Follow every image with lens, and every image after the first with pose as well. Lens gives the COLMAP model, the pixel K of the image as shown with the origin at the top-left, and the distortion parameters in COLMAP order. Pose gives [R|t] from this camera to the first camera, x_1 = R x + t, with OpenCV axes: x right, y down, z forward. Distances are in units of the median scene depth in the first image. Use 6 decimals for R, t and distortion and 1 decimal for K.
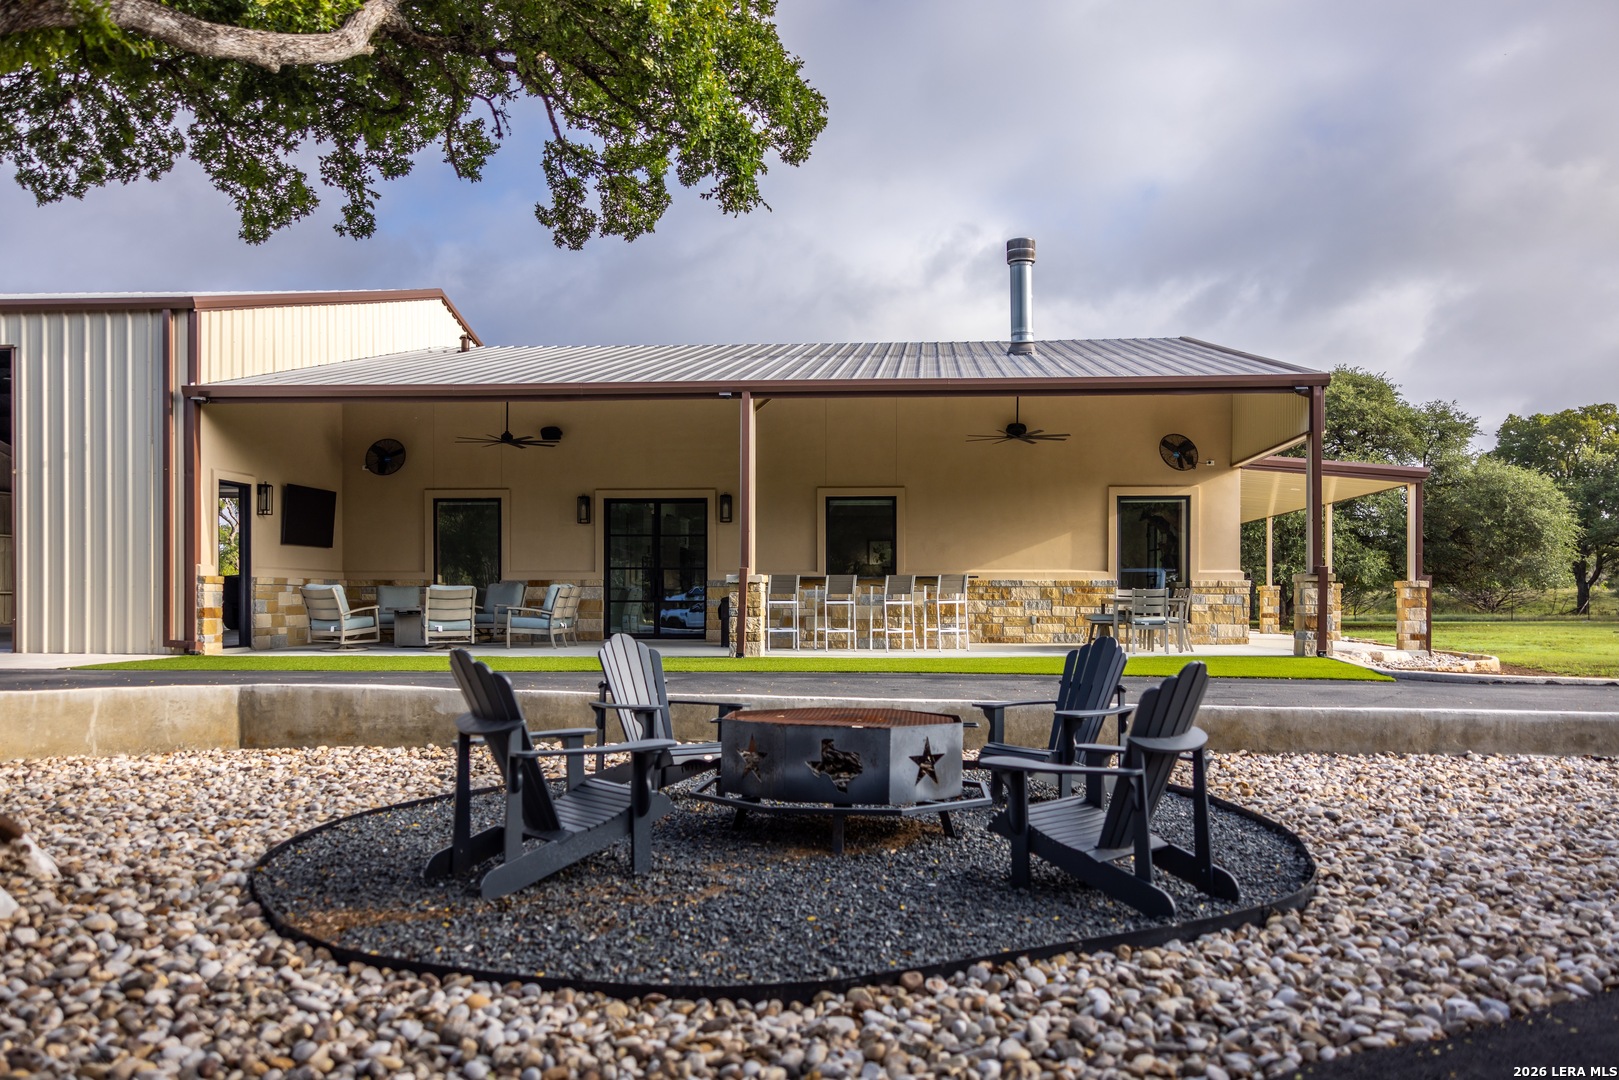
lens RADIAL K [[1318.1, 0, 810.7], [0, 1318.1, 595.0], [0, 0, 1]] dist [0.009082, -0.004083]
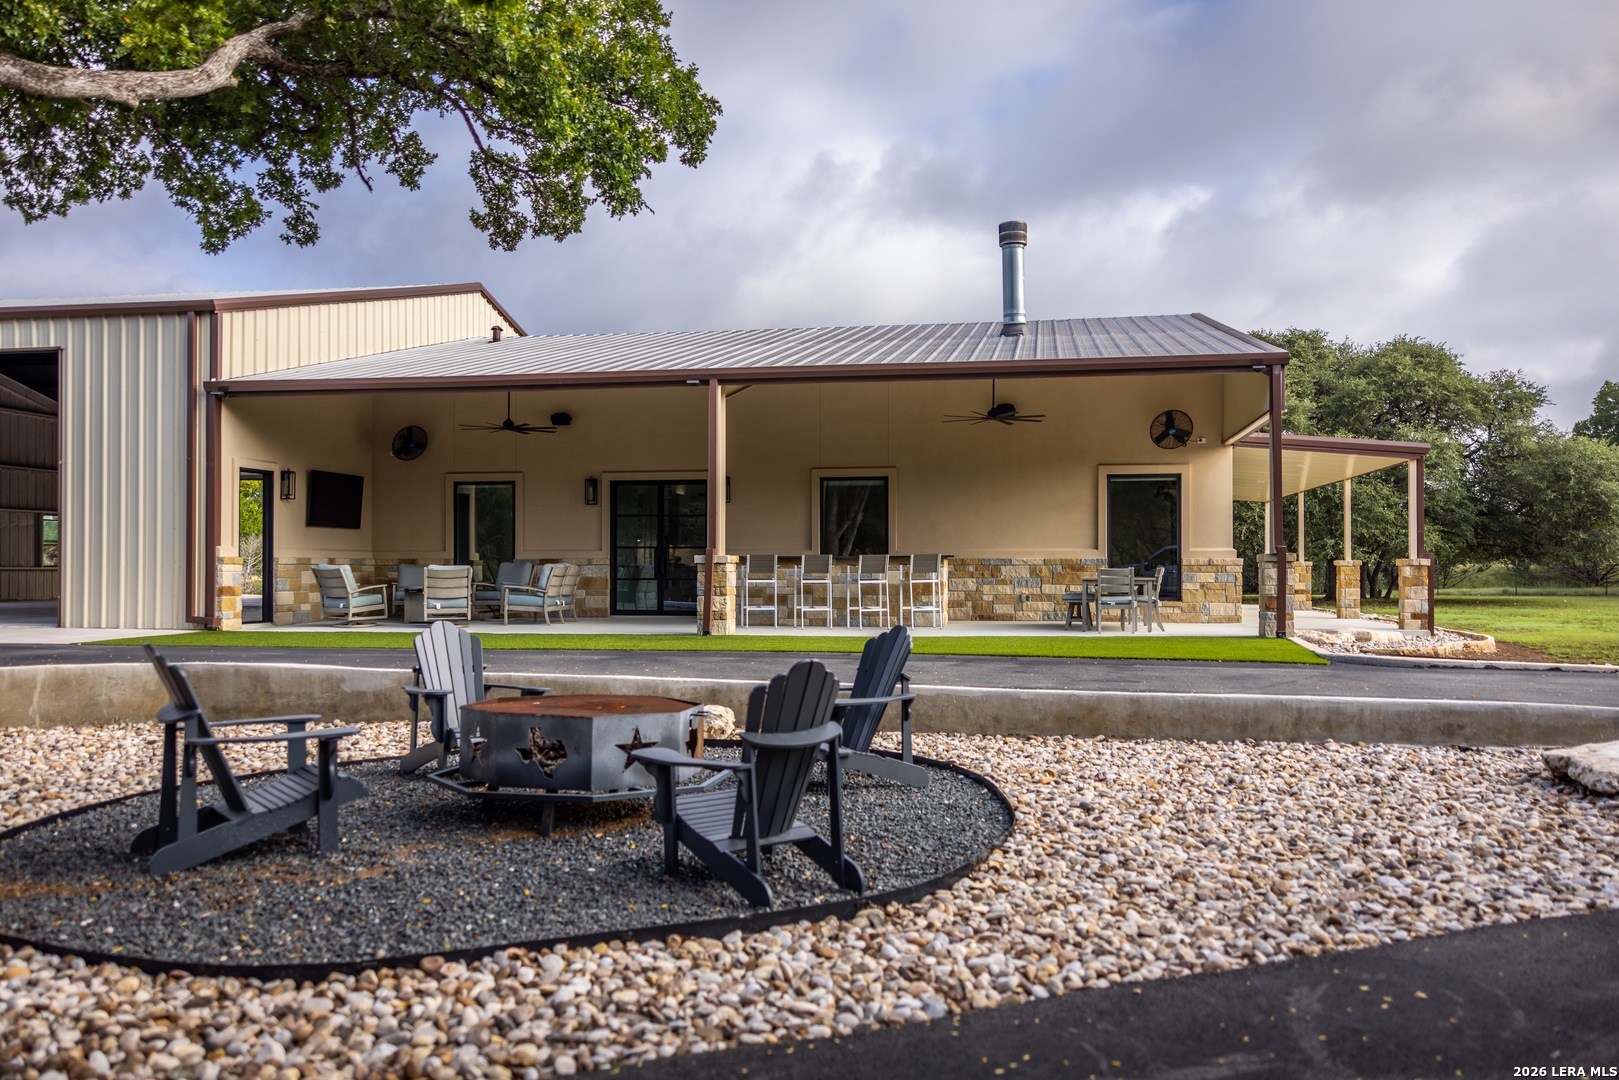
lens RADIAL K [[1295.9, 0, 809.5], [0, 1295.9, 540.0], [0, 0, 1]] dist [0.007520, -0.002863]
pose [[0.994916, -0.002910, -0.100662, 0.123883], [0.000968, 0.999813, -0.019338, -0.007377], [0.100700, 0.019142, 0.994733, -0.003859]]
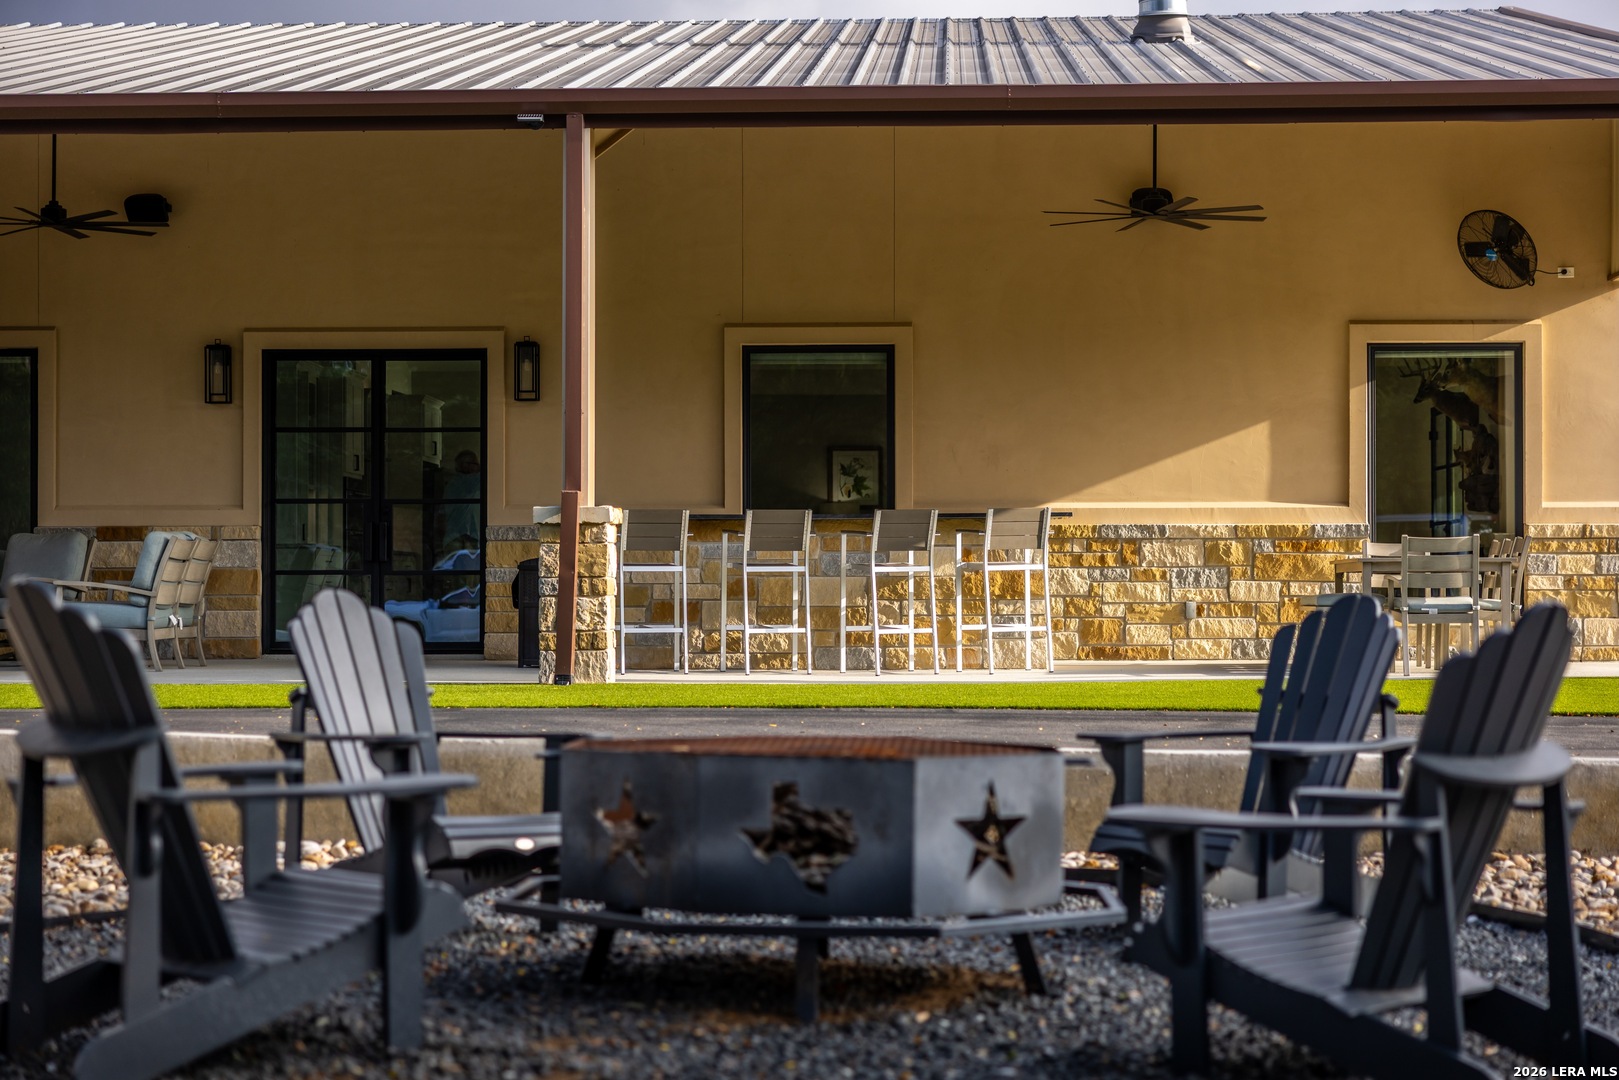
lens RADIAL K [[2892.6, 0, 767.8], [0, 2892.6, 541.6], [0, 0, 1]] dist [0.015351, 0.128164]
pose [[0.999655, -0.001428, 0.026215, -0.007704], [0.001893, 0.999841, -0.017715, 0.014715], [-0.026186, 0.017758, 0.999499, -0.020229]]
